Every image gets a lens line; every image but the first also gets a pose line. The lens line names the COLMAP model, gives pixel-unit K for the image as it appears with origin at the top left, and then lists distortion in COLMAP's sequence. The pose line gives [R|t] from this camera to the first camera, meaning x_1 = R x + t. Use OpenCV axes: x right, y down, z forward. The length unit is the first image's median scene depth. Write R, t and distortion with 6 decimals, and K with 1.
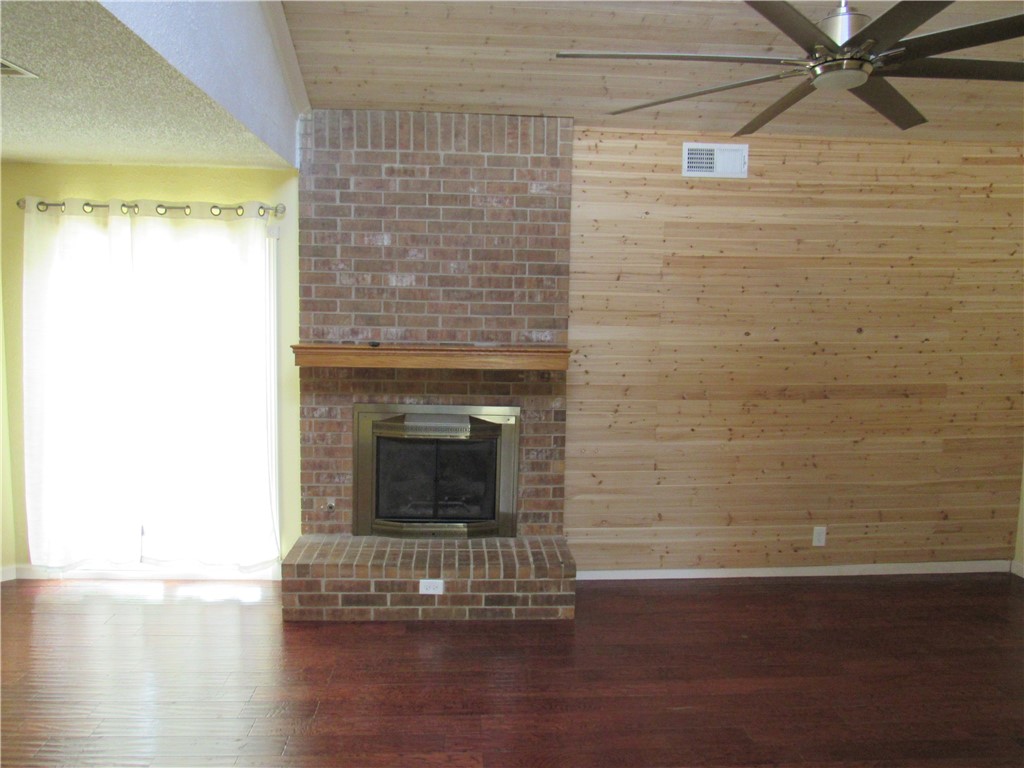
lens RADIAL K [[744.1, 0, 510.4], [0, 744.1, 377.3], [0, 0, 1]] dist [-0.056757, 0.018269]
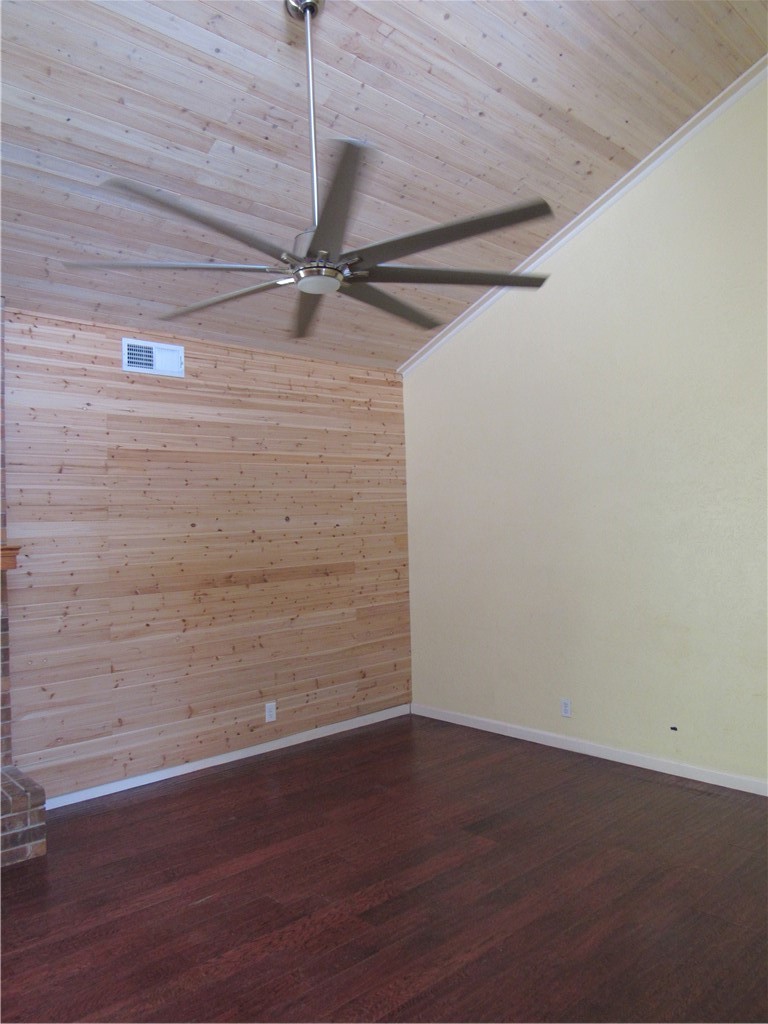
lens RADIAL K [[744.1, 0, 386.4], [0, 744.1, 514.3], [0, 0, 1]] dist [-0.056757, 0.018269]
pose [[0.759485, -0.018857, 0.650251, -0.148612], [0.103466, 0.990357, -0.092128, 0.049458], [-0.642244, 0.137249, 0.754113, 0.044012]]
